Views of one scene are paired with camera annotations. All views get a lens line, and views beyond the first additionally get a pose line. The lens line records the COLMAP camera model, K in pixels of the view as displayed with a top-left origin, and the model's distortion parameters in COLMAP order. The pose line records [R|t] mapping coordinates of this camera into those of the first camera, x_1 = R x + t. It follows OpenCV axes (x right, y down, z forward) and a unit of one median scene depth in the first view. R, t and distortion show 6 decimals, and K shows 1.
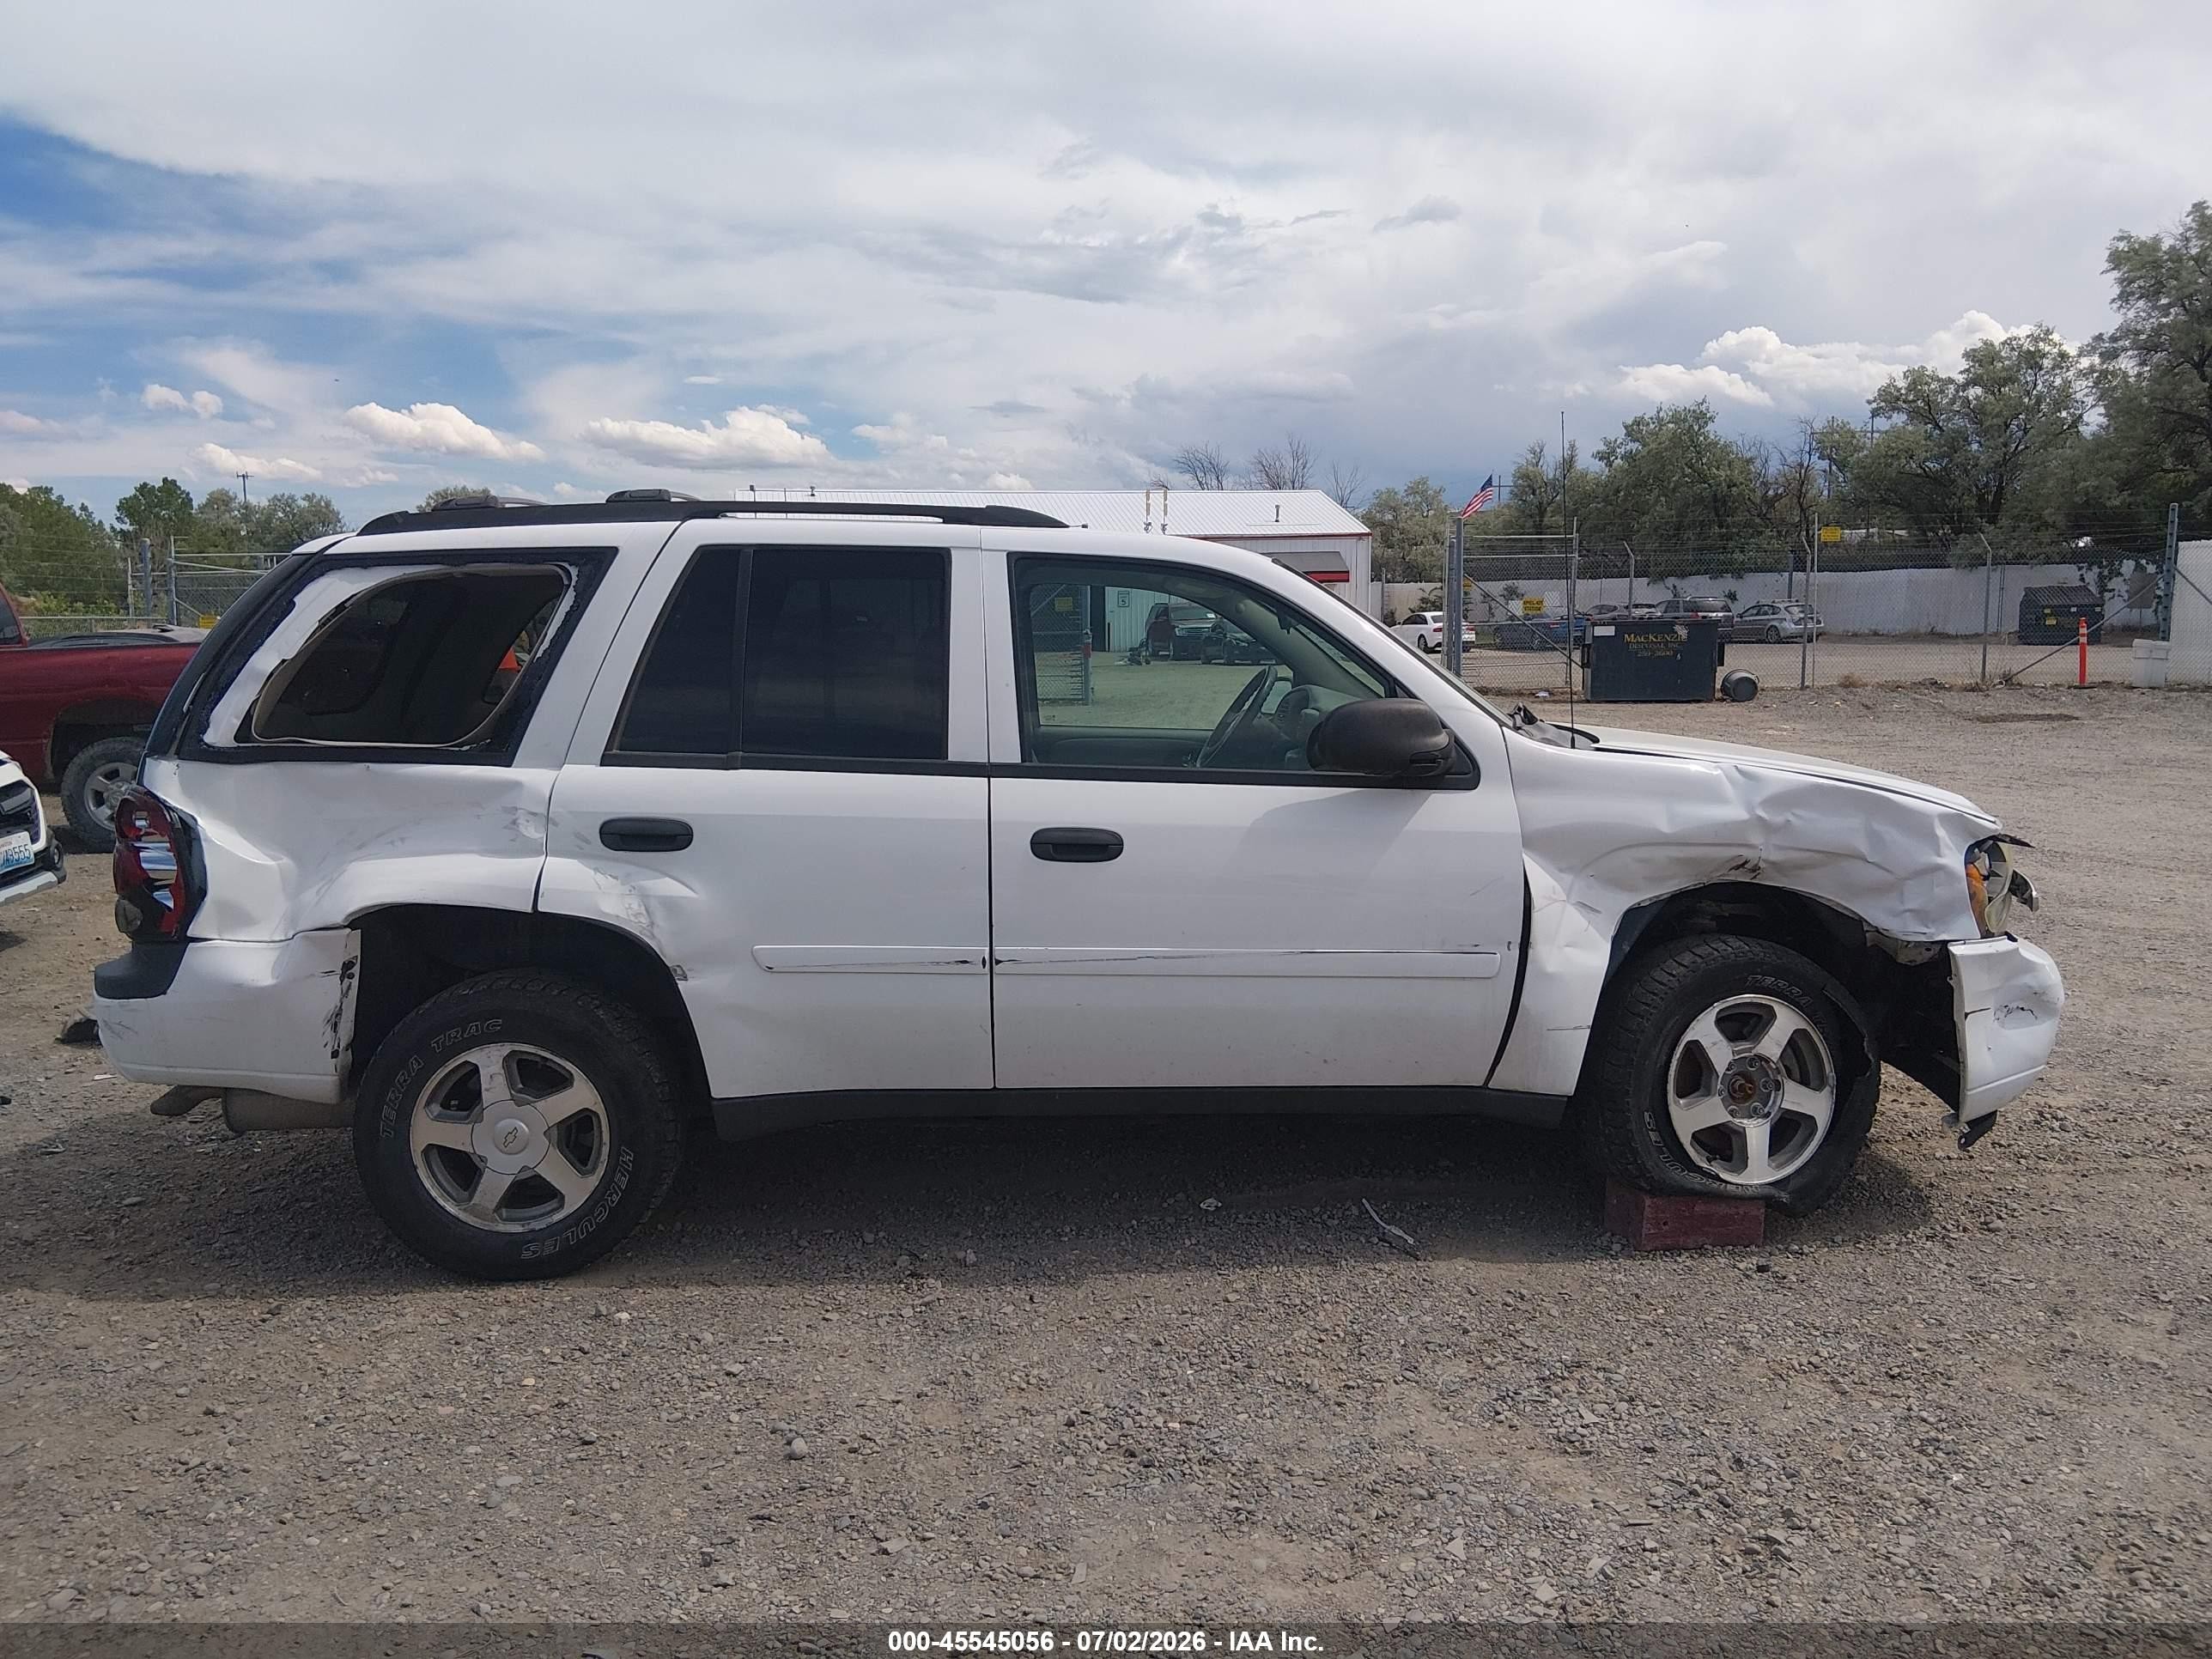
lens RADIAL K [[1679.1, 0, 1116.1], [0, 1679.1, 789.4], [0, 0, 1]] dist [0.100907, -0.153478]
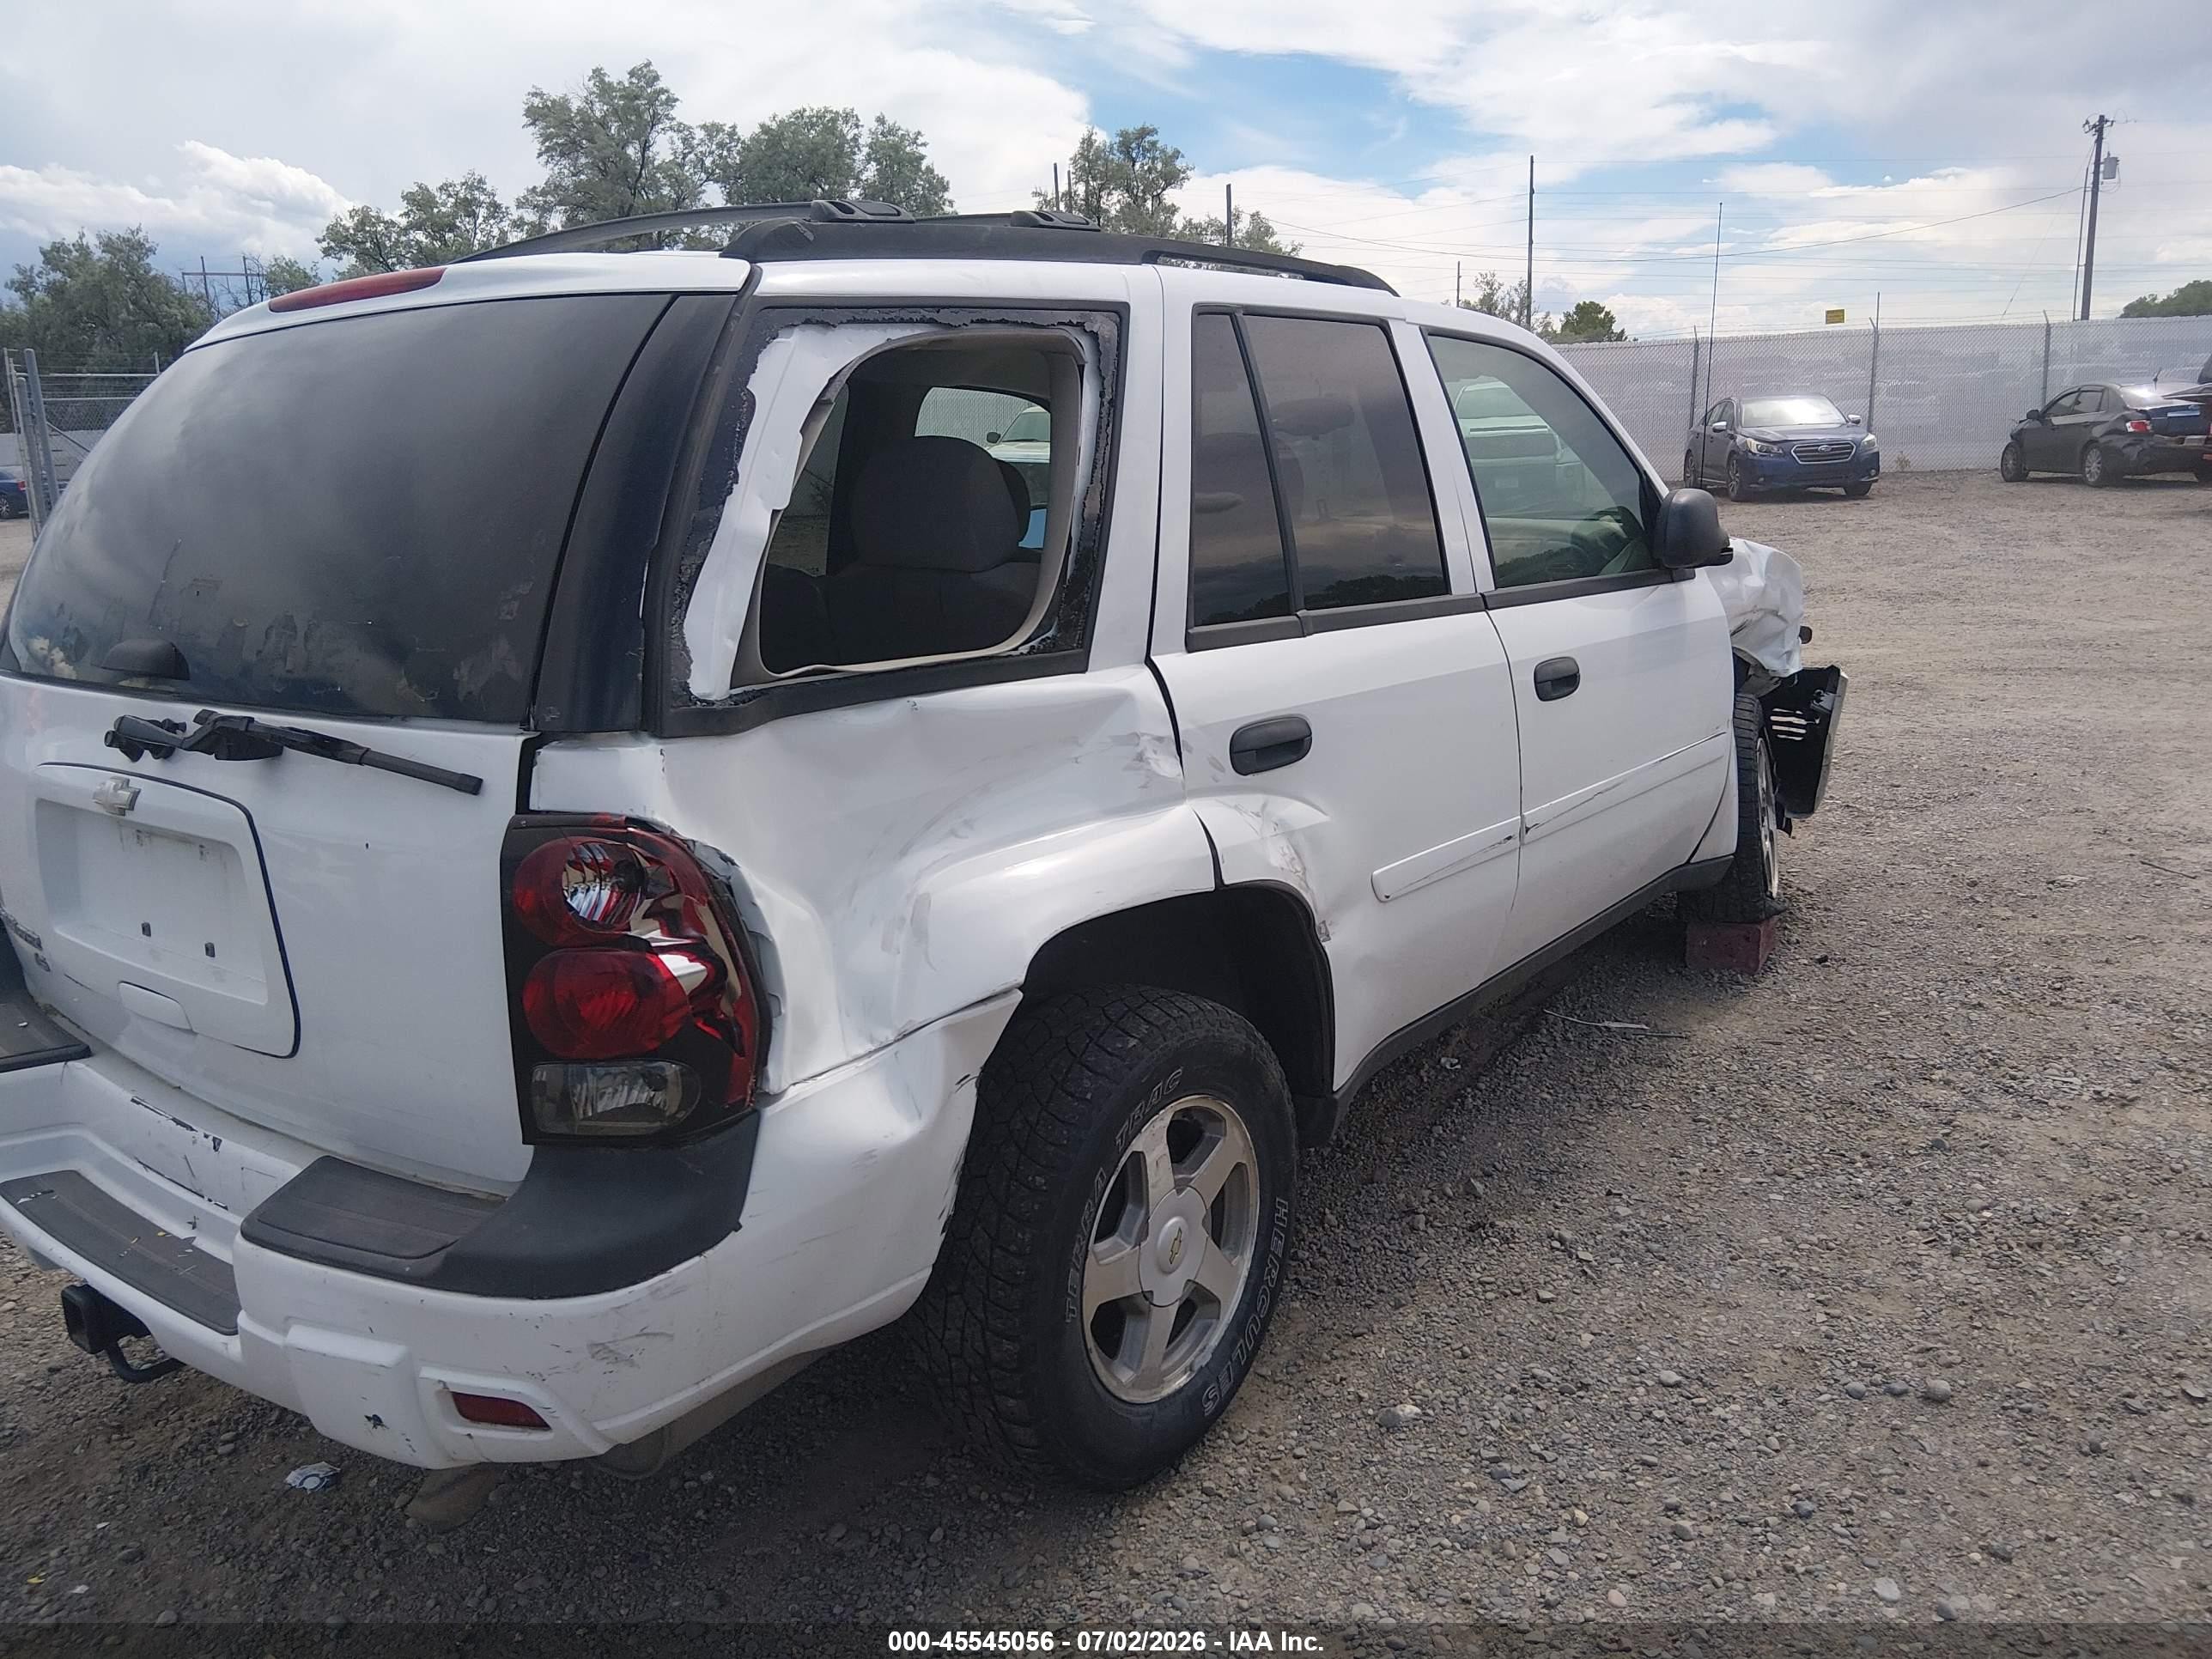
lens RADIAL K [[1681.8, 0, 1095.2], [0, 1681.8, 825.2], [0, 0, 1]] dist [0.087399, -0.169096]
pose [[0.631876, -0.189154, 0.751634, -0.816209], [0.109501, 0.981823, 0.155029, -0.052099], [-0.767295, -0.015654, 0.641103, 0.612628]]
